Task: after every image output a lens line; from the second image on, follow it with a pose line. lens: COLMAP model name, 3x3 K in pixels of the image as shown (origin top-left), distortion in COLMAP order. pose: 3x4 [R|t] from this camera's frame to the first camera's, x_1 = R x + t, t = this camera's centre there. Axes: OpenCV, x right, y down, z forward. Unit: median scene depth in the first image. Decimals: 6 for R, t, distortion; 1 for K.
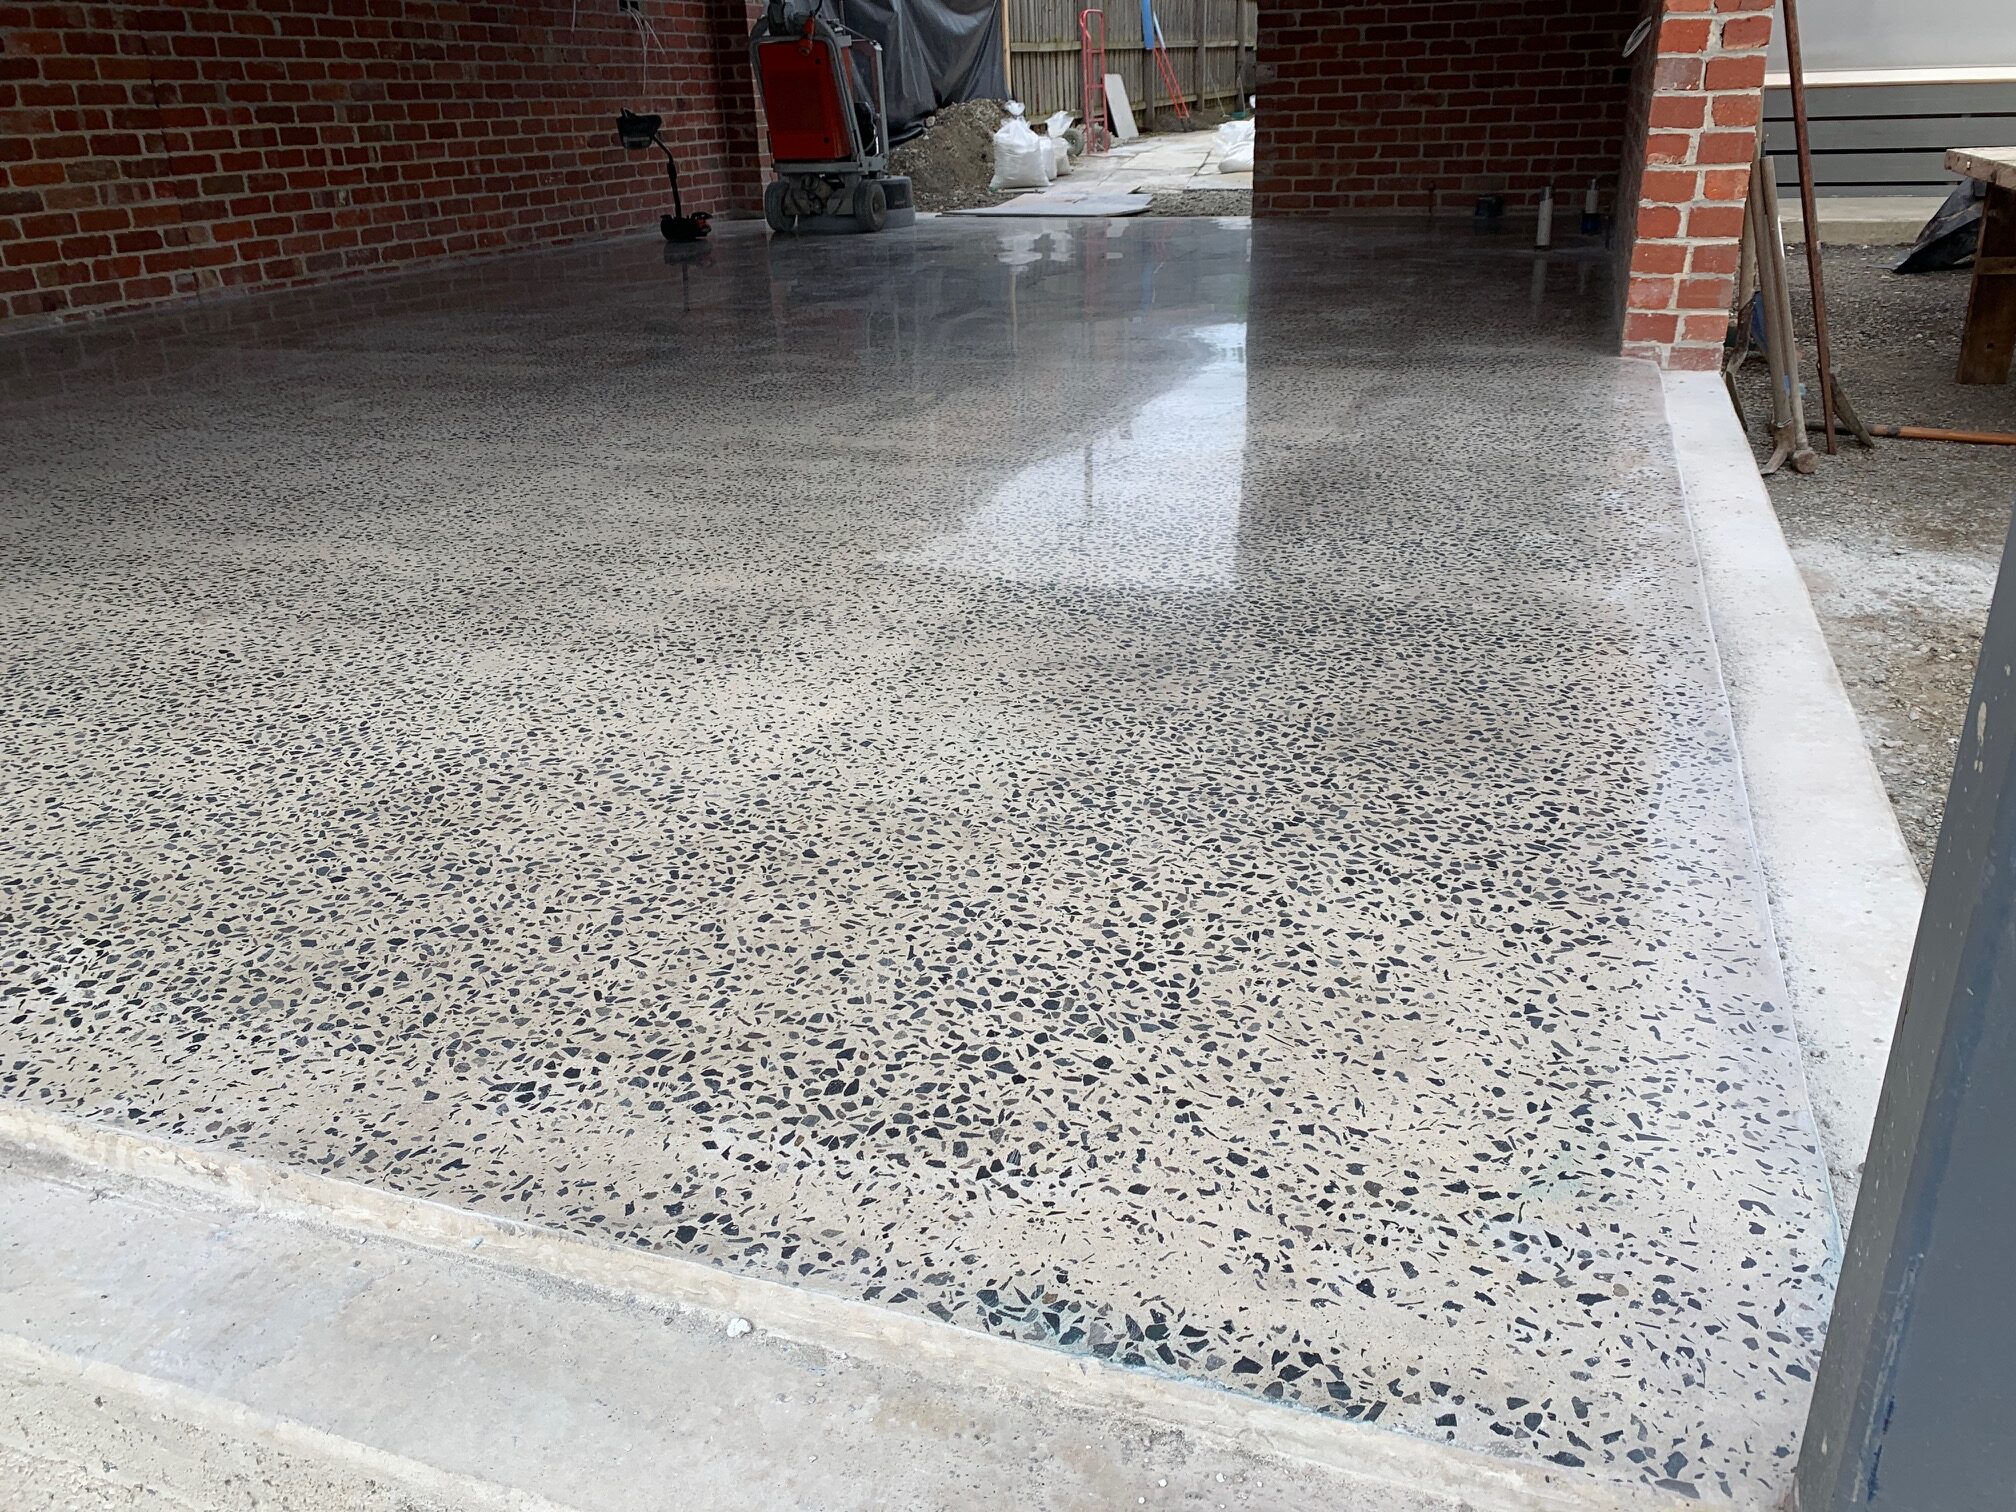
lens RADIAL K [[1526.8, 0, 1038.2], [0, 1526.8, 756.8], [0, 0, 1]] dist [0.022194, -0.046832]
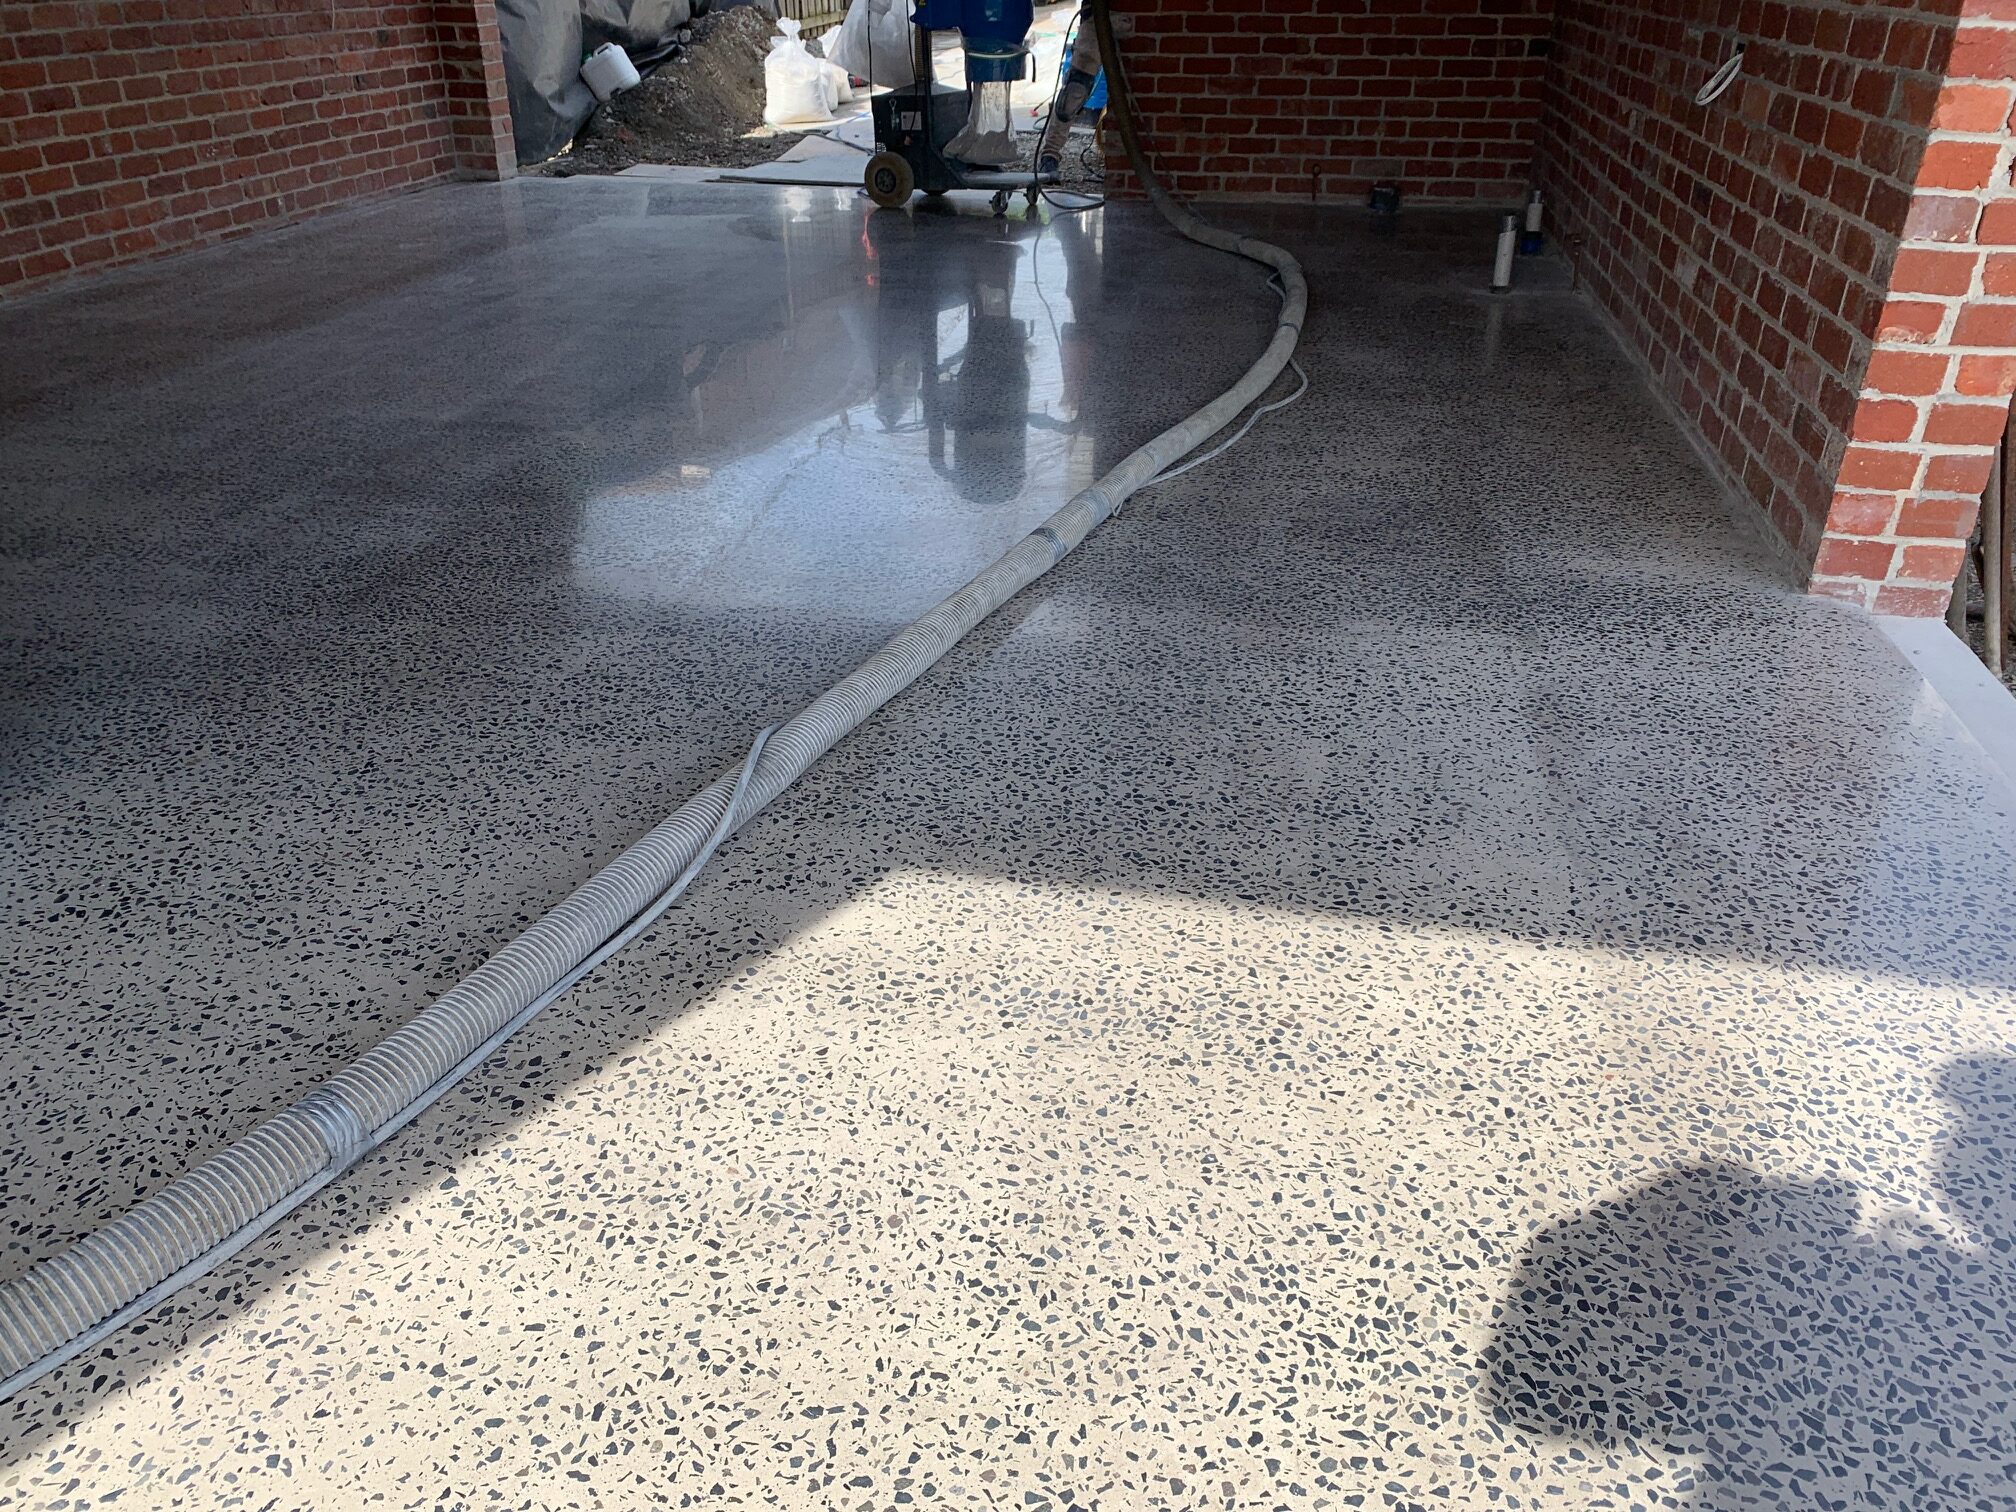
lens RADIAL K [[1521.9, 0, 1008.0], [0, 1521.9, 756.0], [0, 0, 1]] dist [0.000618, -0.009676]
pose [[0.988734, -0.041133, 0.143921, -0.054717], [0.029271, 0.996070, 0.083588, -0.143618], [-0.146794, -0.078434, 0.986053, 0.192734]]
